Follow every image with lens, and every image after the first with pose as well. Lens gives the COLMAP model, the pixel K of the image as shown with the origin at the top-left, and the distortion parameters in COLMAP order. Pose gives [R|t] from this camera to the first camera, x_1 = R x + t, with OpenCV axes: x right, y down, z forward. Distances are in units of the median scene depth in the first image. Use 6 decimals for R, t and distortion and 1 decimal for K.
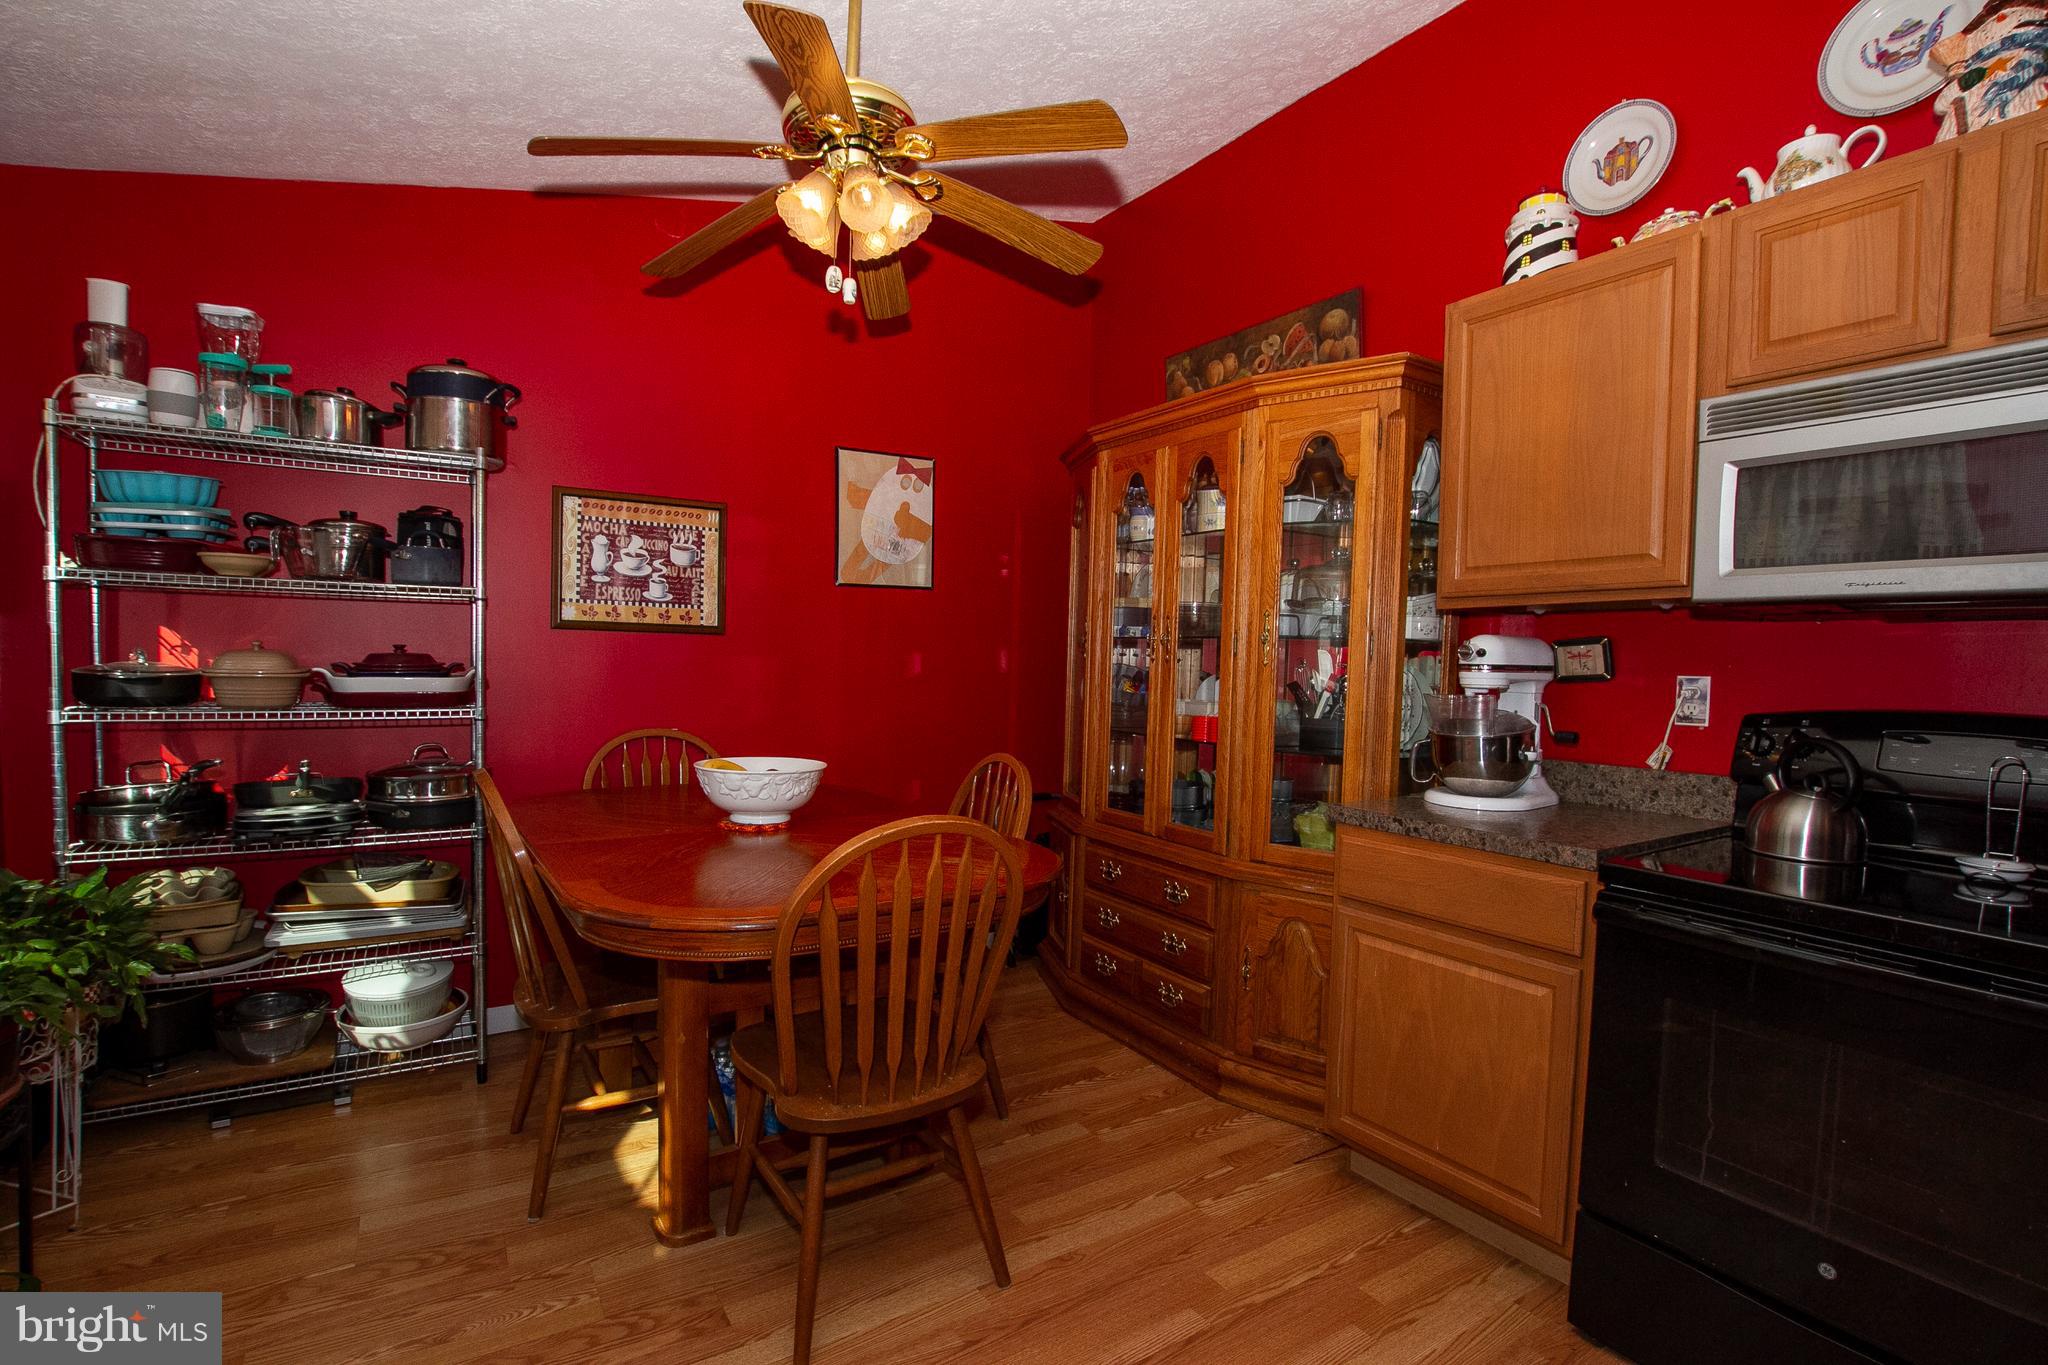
lens RADIAL K [[957.1, 0, 1024.0], [0, 957.1, 682.5], [0, 0, 1]] dist [-0.033917, 0.000209]
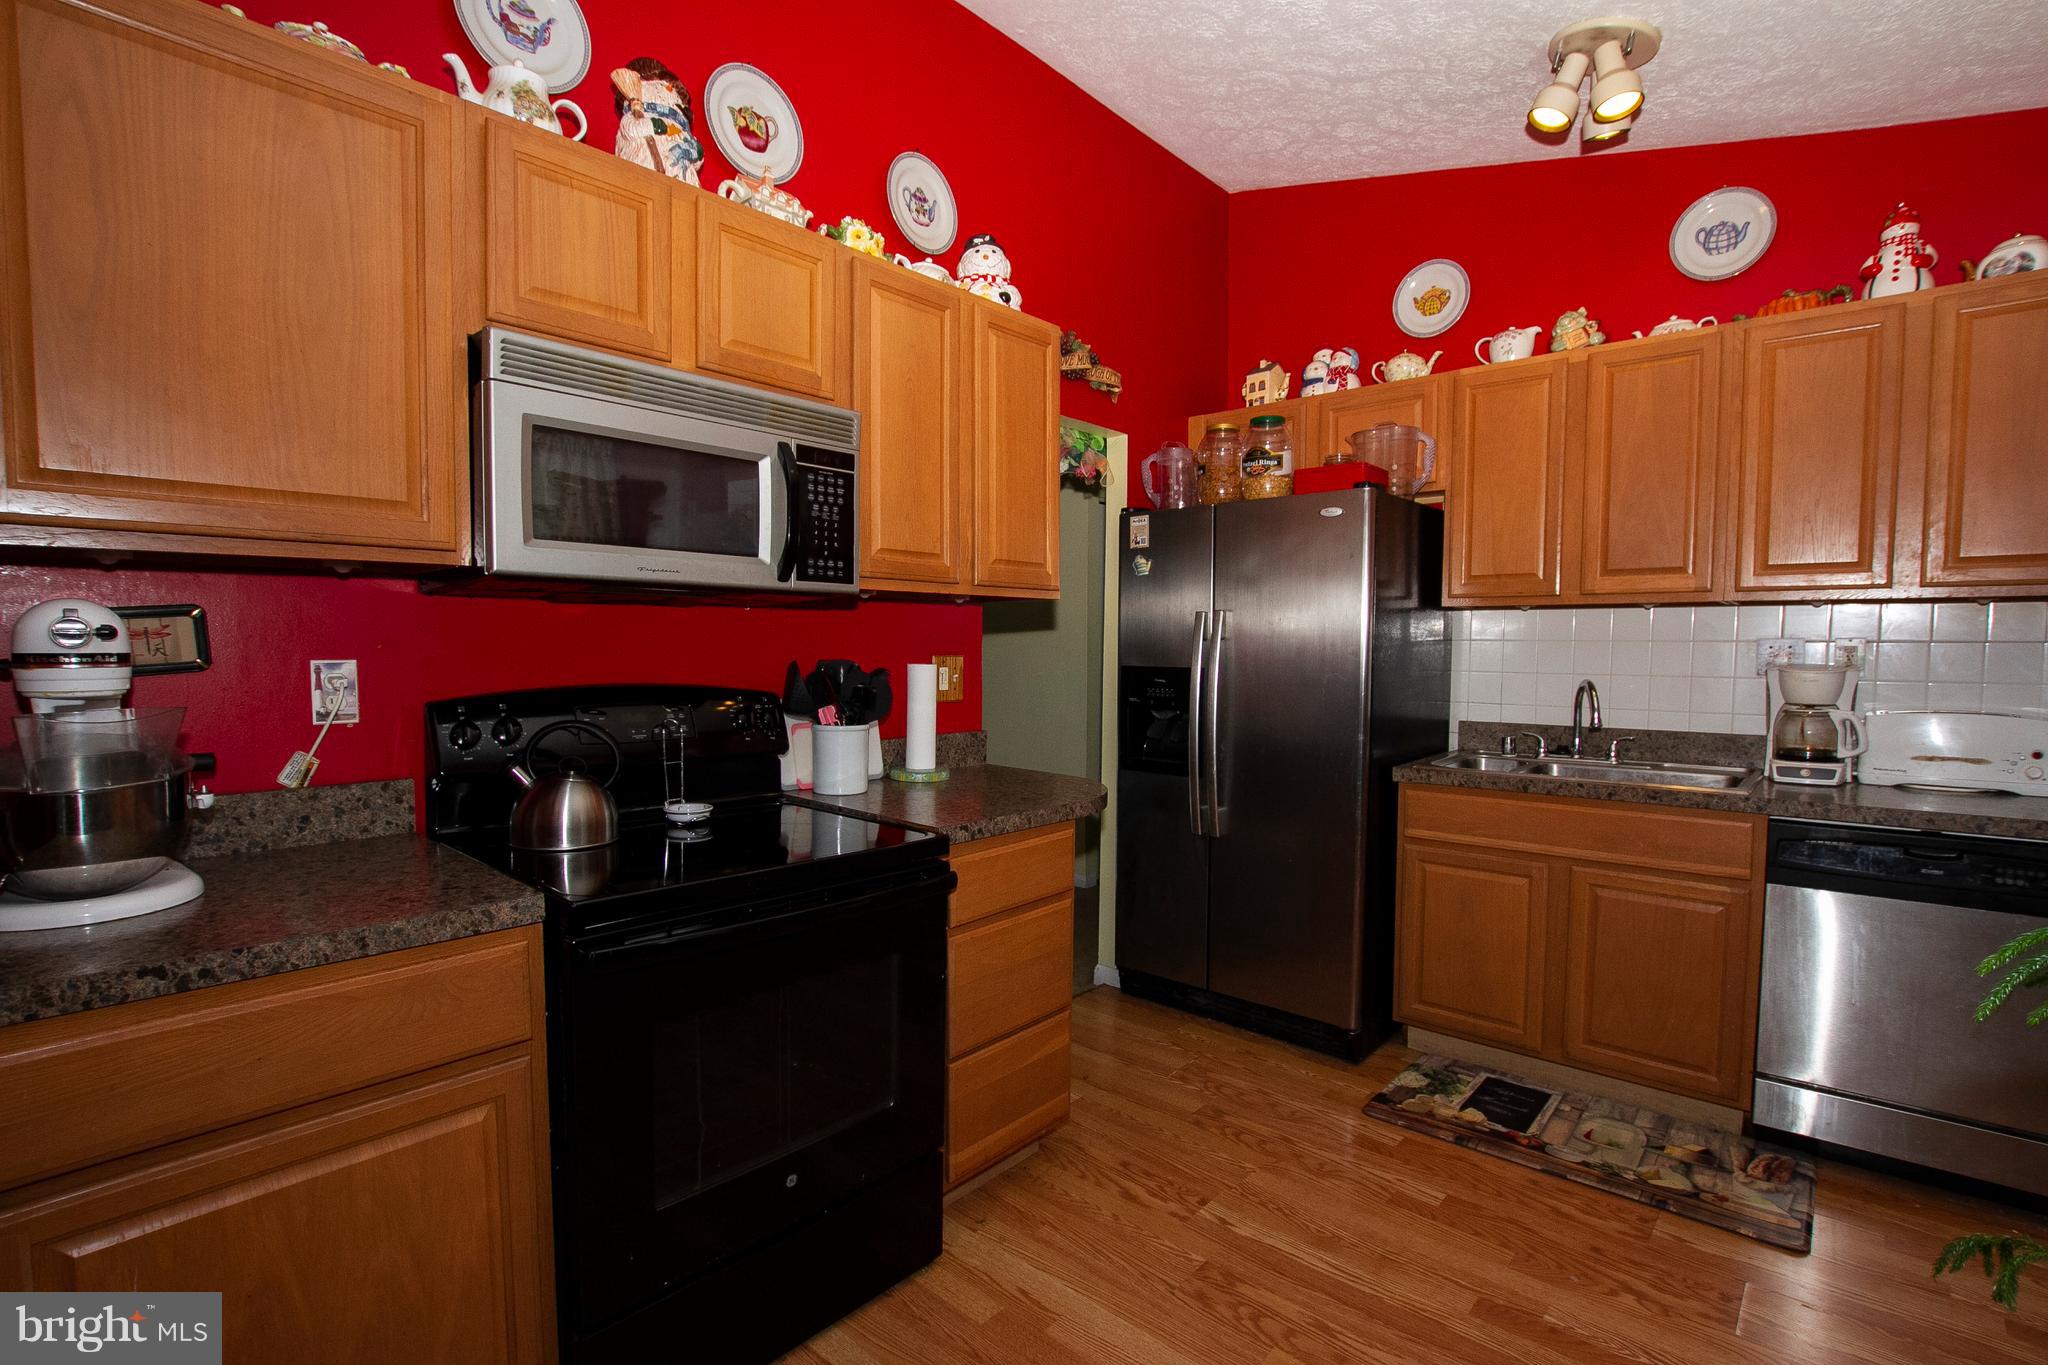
lens RADIAL K [[957.1, 0, 1024.0], [0, 957.1, 682.5], [0, 0, 1]] dist [-0.033917, 0.000209]
pose [[-0.280582, -0.064206, 0.957680, -0.175929], [0.009750, 0.997518, 0.069734, -0.033746], [-0.959780, 0.028903, -0.279260, 0.624893]]
